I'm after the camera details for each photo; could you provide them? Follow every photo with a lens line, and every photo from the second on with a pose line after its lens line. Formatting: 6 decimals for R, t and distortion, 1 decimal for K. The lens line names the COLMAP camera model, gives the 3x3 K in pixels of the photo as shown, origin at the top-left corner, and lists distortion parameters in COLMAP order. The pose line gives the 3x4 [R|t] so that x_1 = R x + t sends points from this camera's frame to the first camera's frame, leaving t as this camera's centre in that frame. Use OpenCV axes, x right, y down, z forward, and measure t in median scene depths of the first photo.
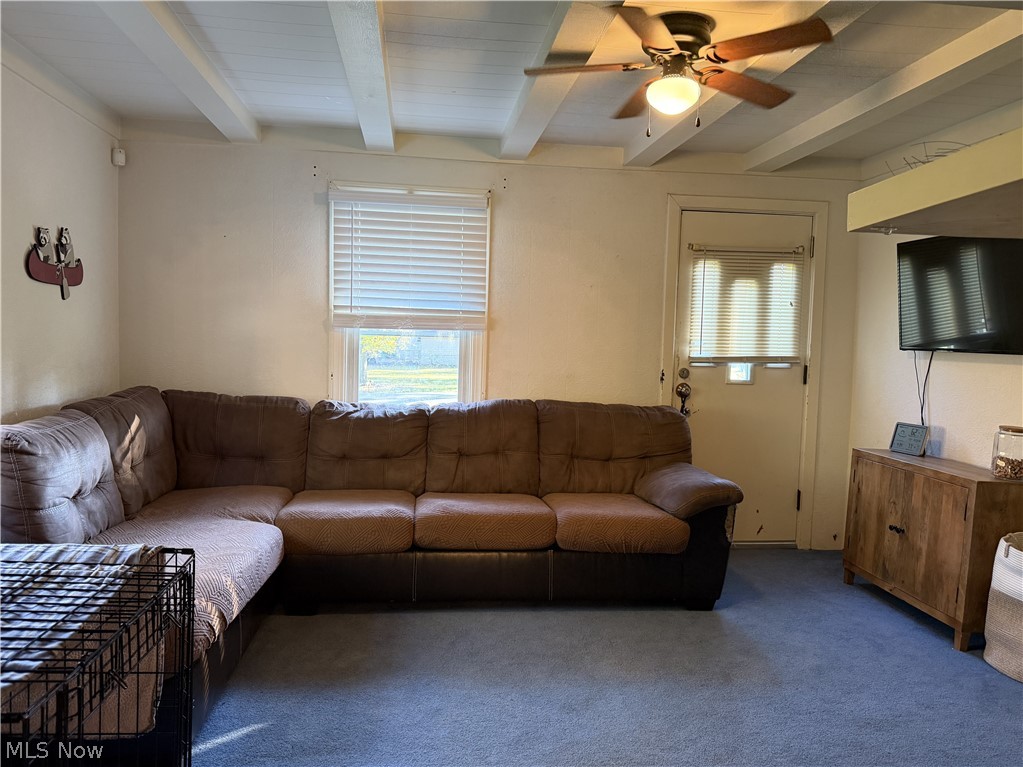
lens RADIAL K [[740.0, 0, 508.5], [0, 740.0, 384.2], [0, 0, 1]] dist [0.003970, -0.004393]
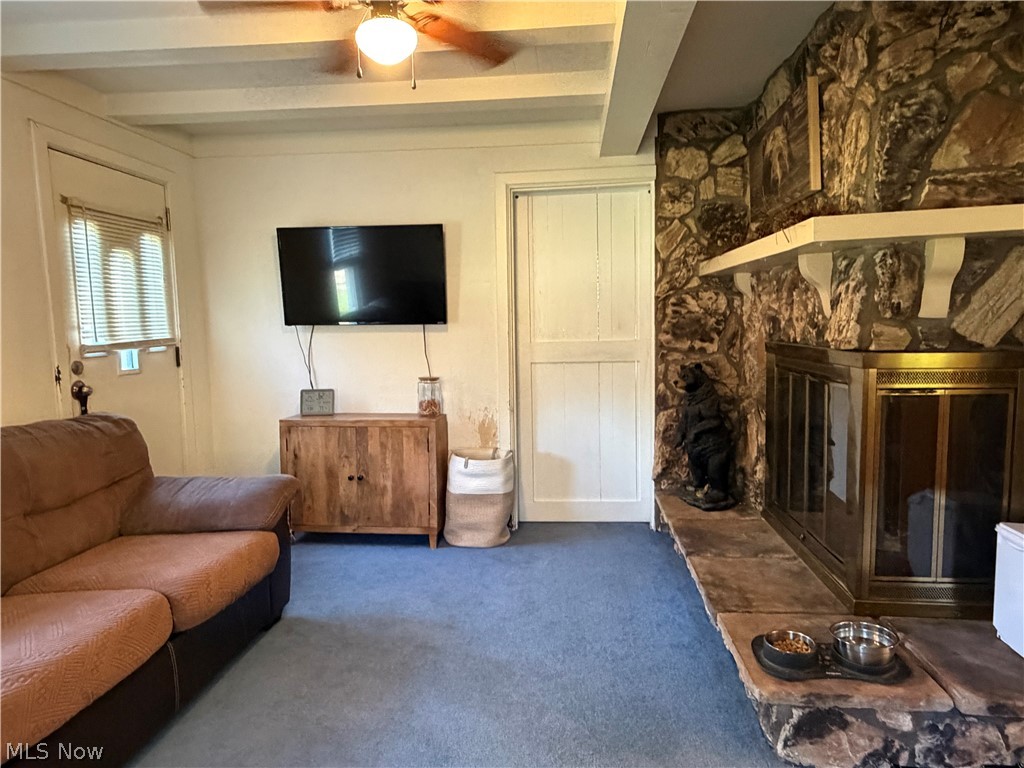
lens RADIAL K [[648.9, 0, 510.6], [0, 648.9, 383.3], [0, 0, 1]] dist [0.000423, 0.000301]
pose [[0.212001, -0.124804, 0.969268, -0.379405], [0.081748, 0.990601, 0.109670, -0.042718], [-0.973844, 0.055986, 0.220211, 0.496524]]
